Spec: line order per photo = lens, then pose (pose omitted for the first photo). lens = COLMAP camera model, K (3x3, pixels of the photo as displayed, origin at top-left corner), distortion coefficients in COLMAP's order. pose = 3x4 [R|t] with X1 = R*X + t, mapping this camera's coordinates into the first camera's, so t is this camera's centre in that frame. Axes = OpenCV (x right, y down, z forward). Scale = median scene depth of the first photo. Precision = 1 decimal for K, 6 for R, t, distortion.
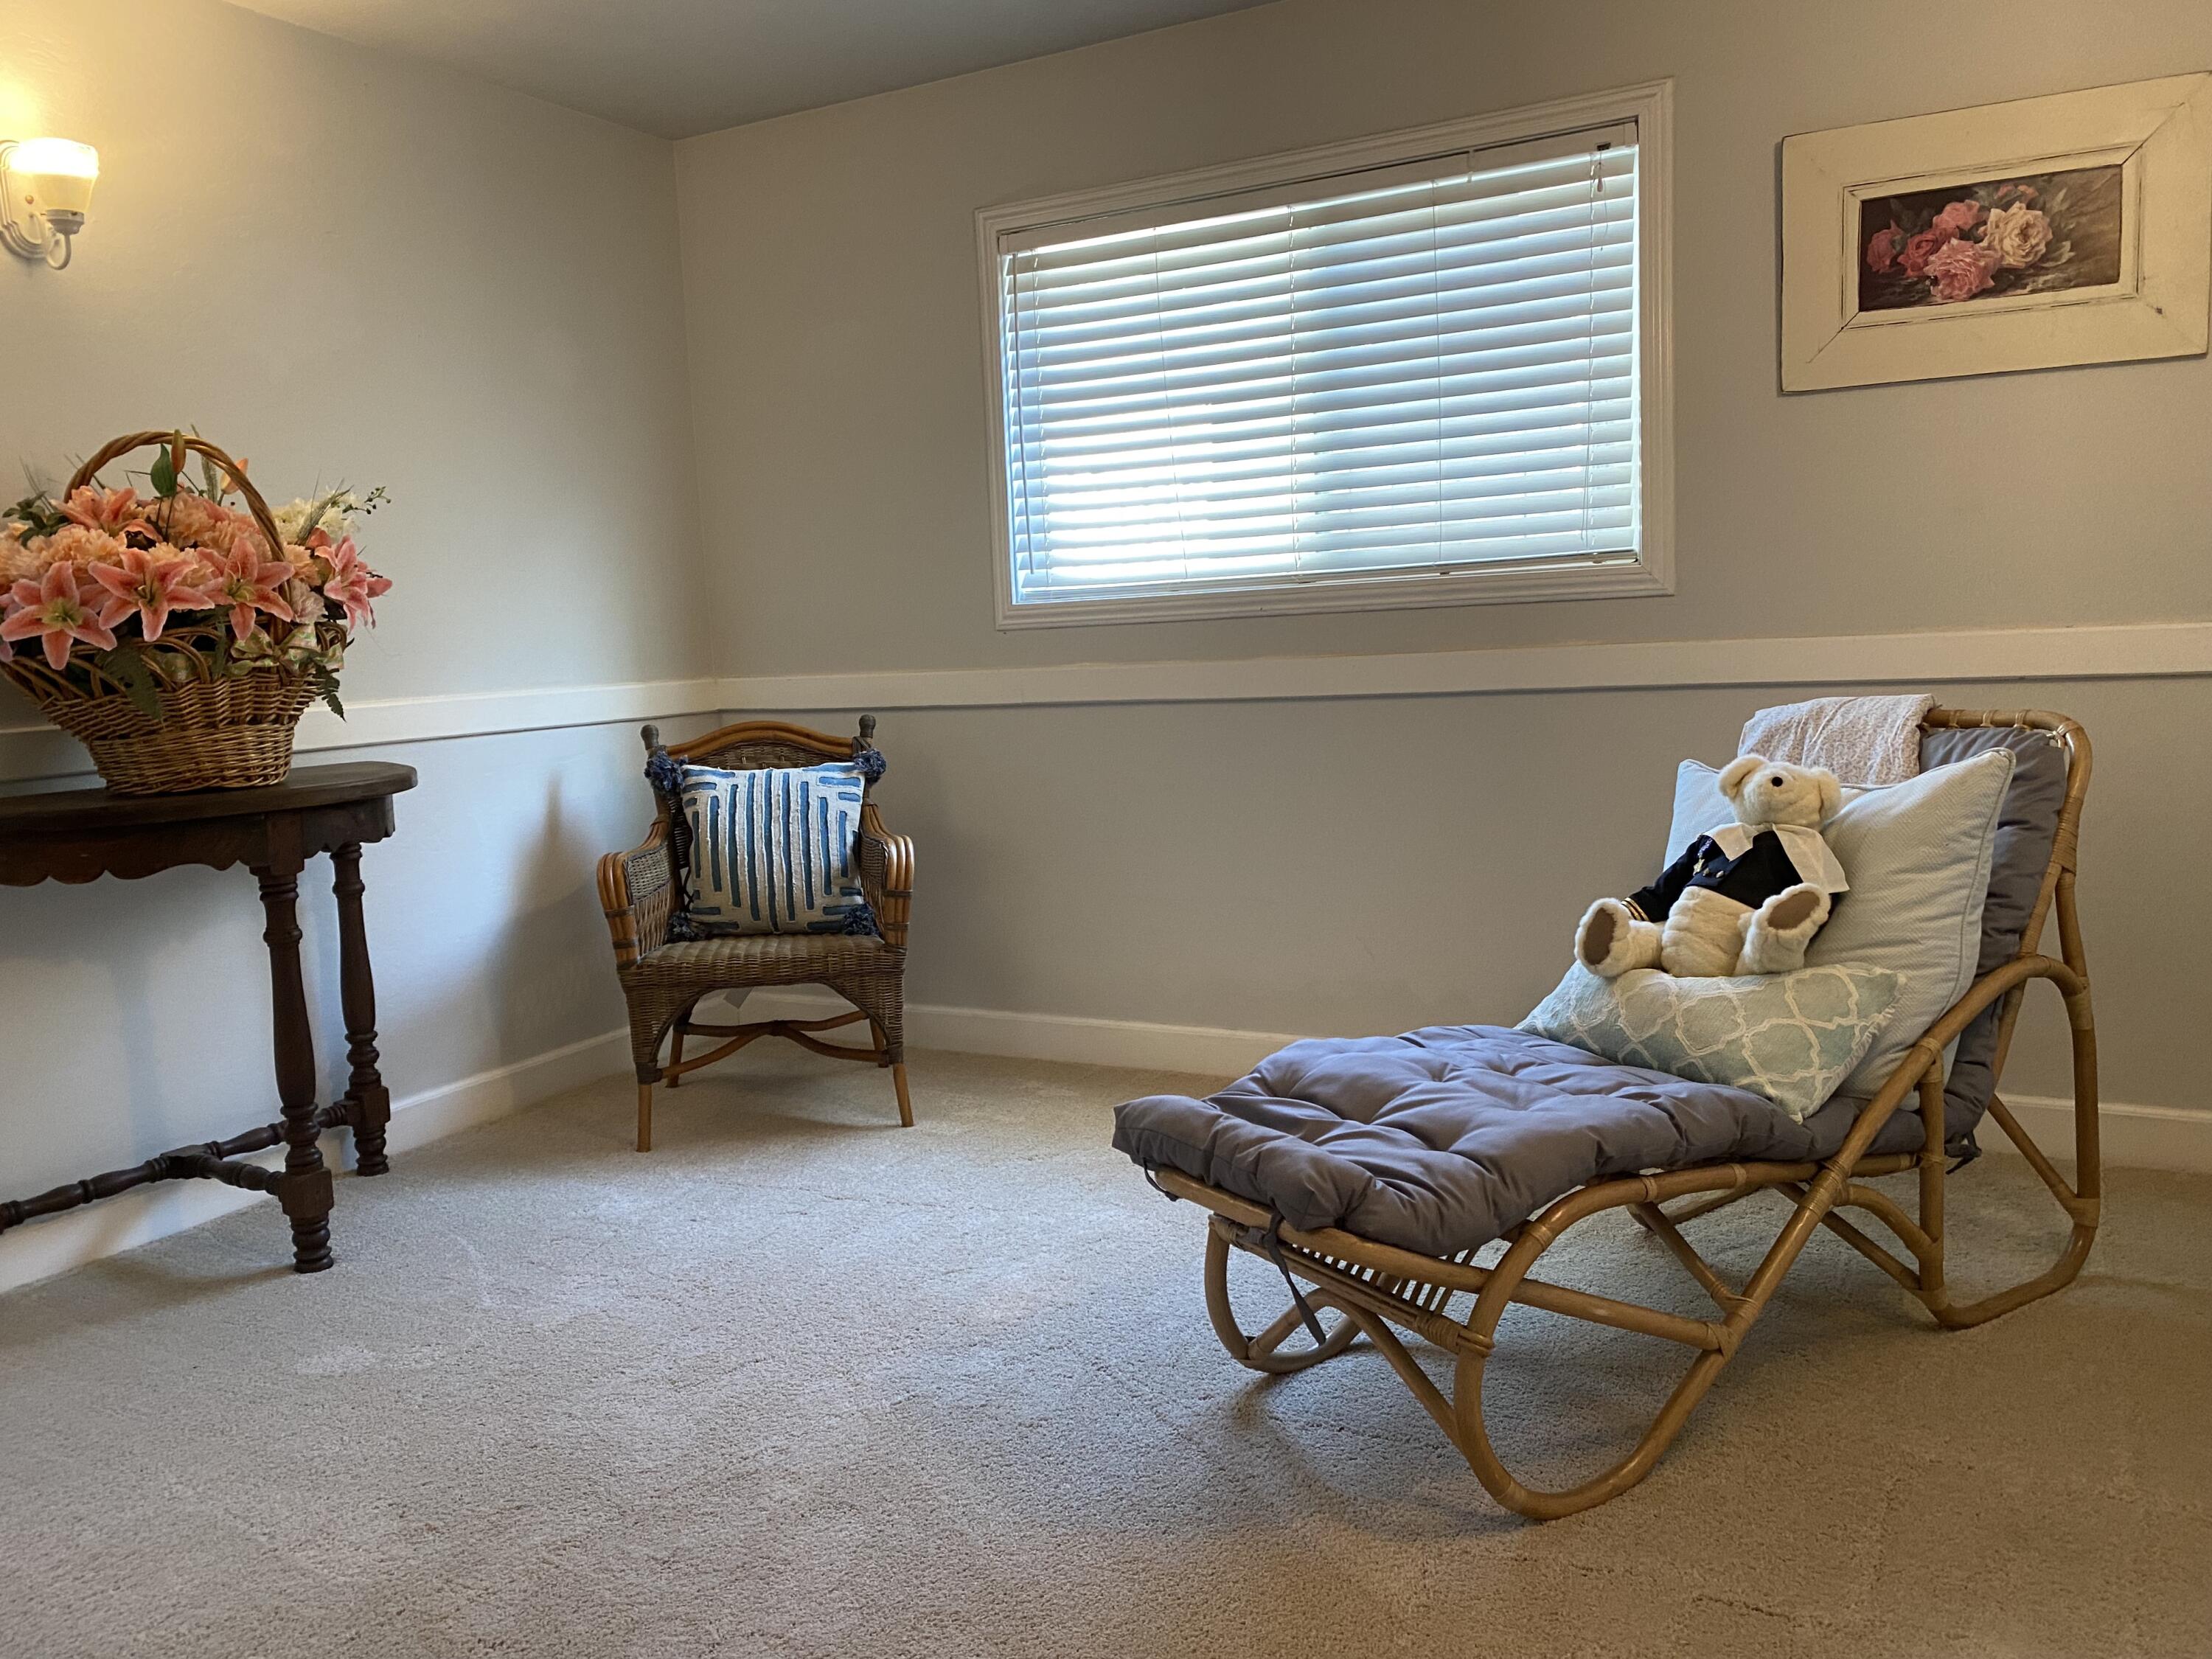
lens RADIAL K [[1619.8, 0, 1106.0], [0, 1619.8, 829.5], [0, 0, 1]] dist [-0.002057, 0.000413]
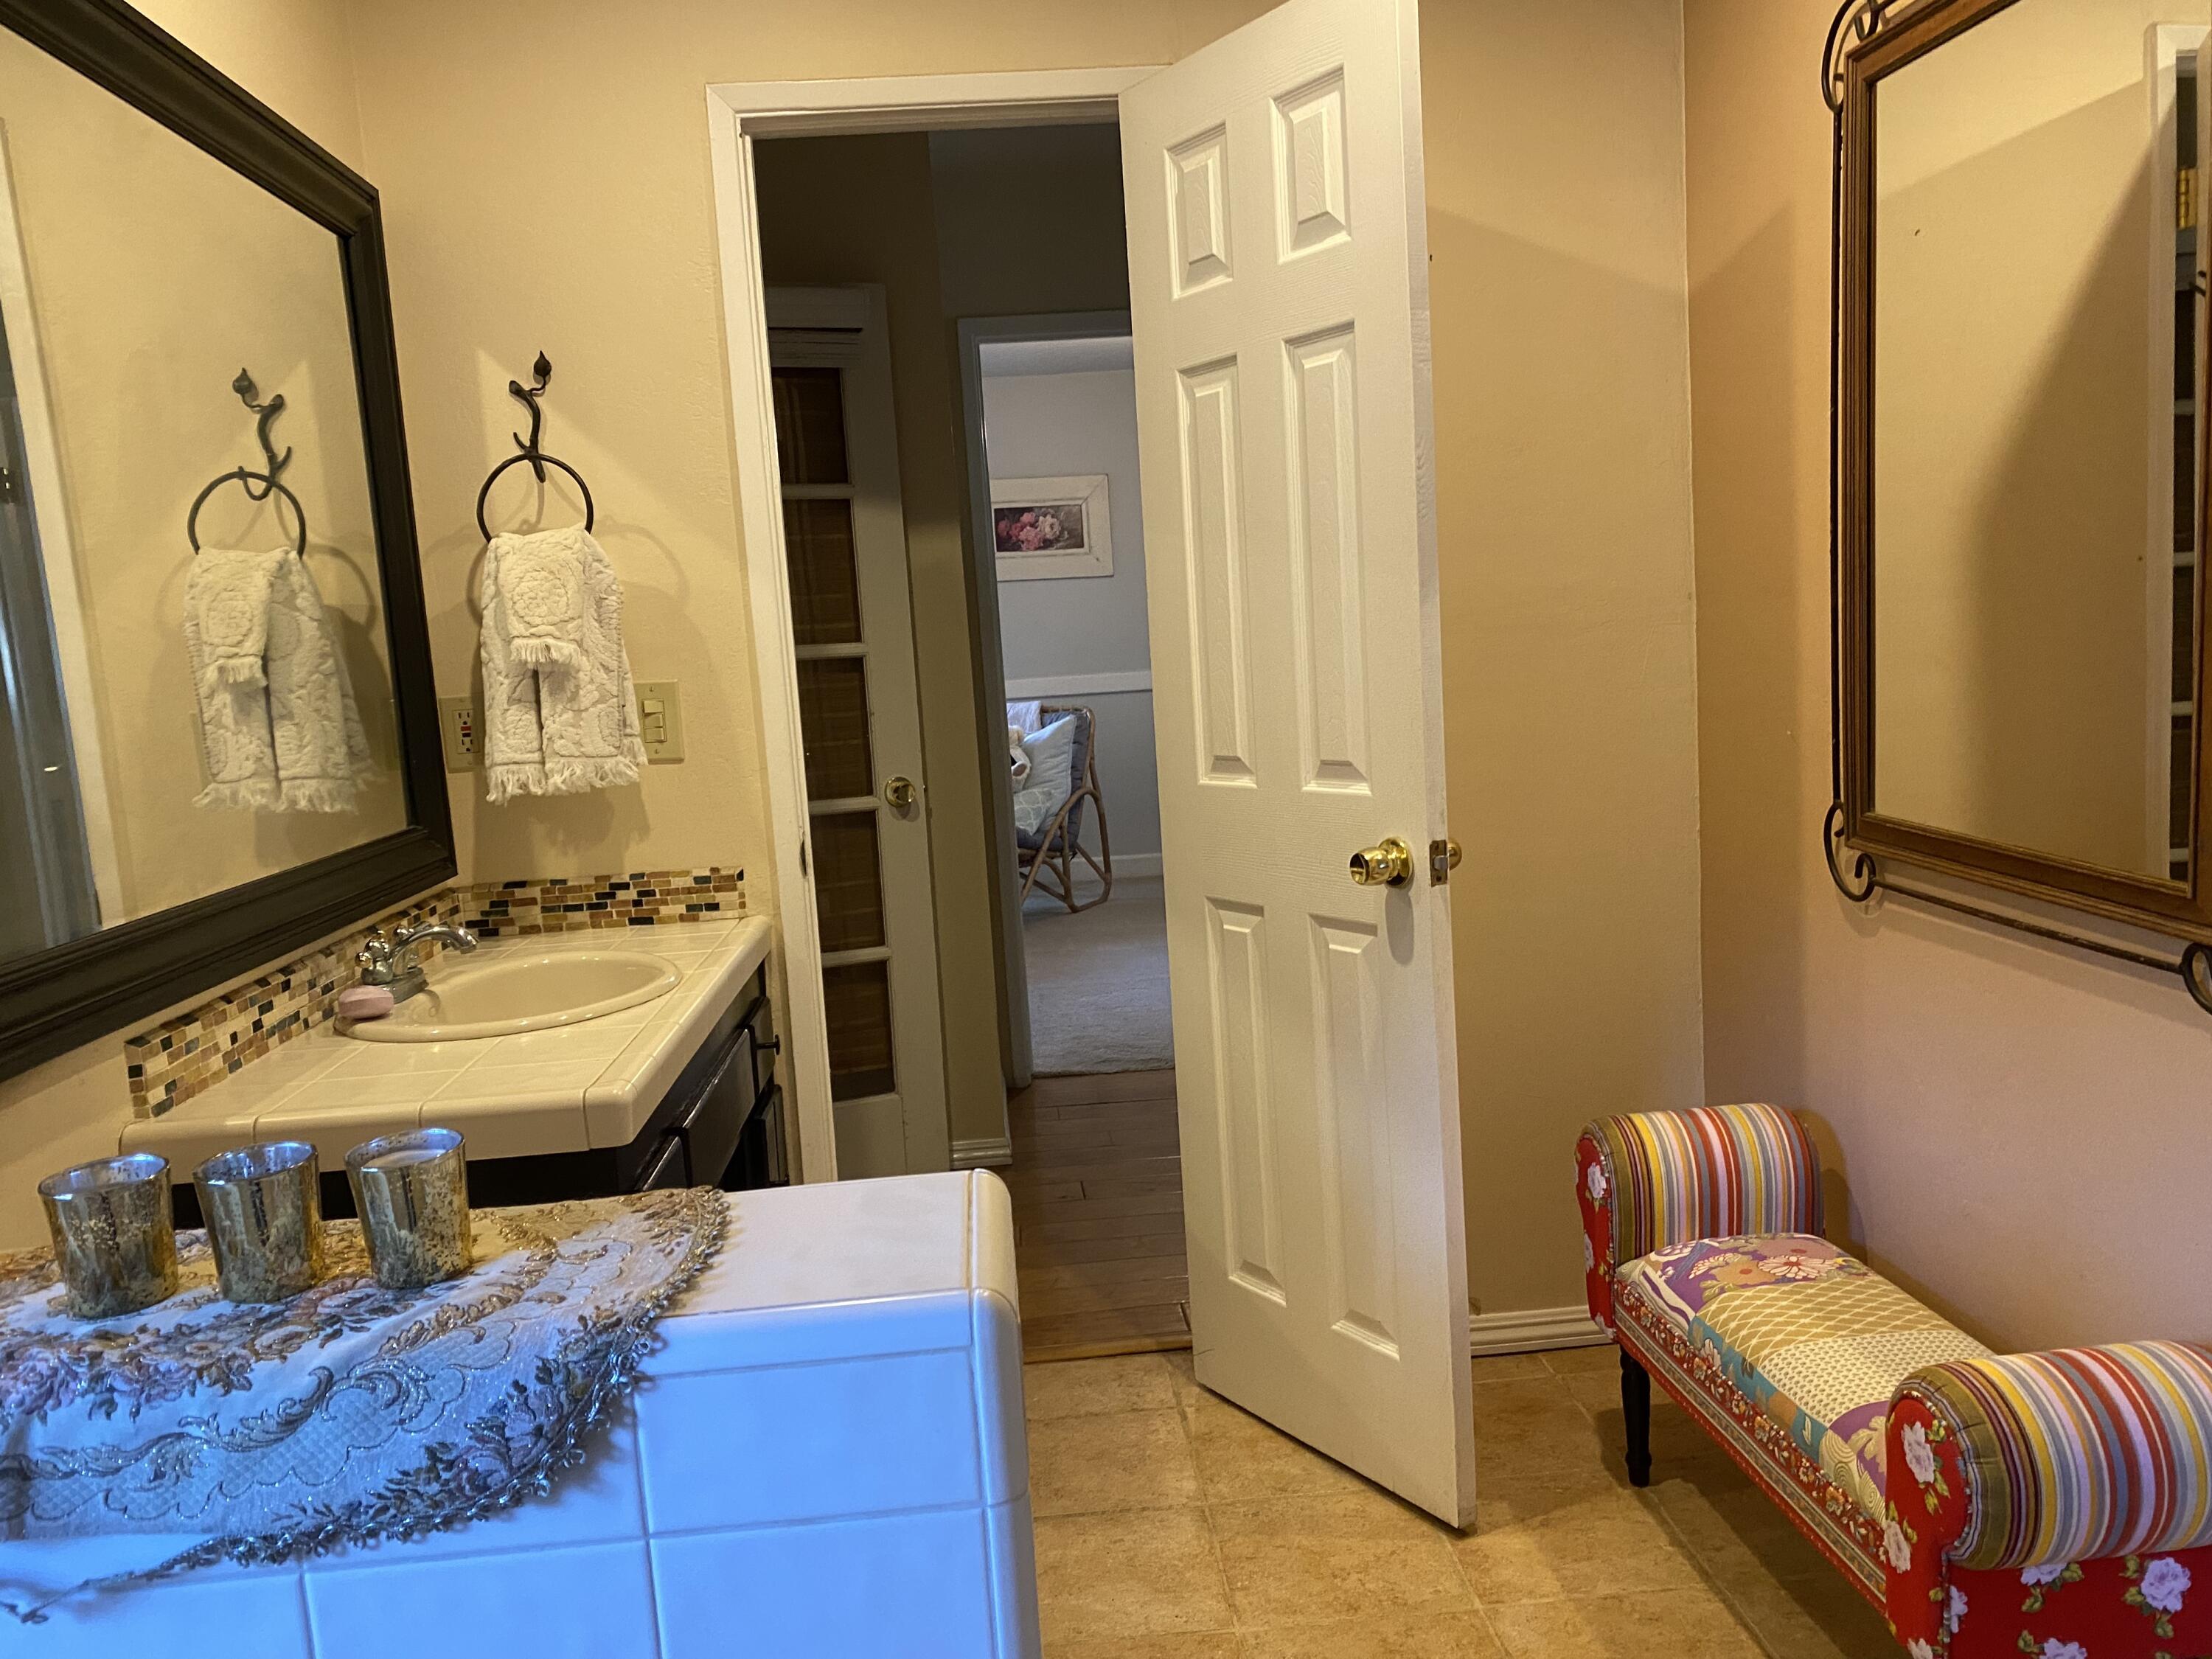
lens RADIAL K [[1619.8, 0, 1106.0], [0, 1619.8, 829.5], [0, 0, 1]] dist [-0.002057, 0.000413]
pose [[0.831206, -0.078277, 0.550426, -0.992374], [0.096066, 0.995369, -0.003518, 0.164835], [-0.547601, 0.055802, 0.834877, -1.429259]]
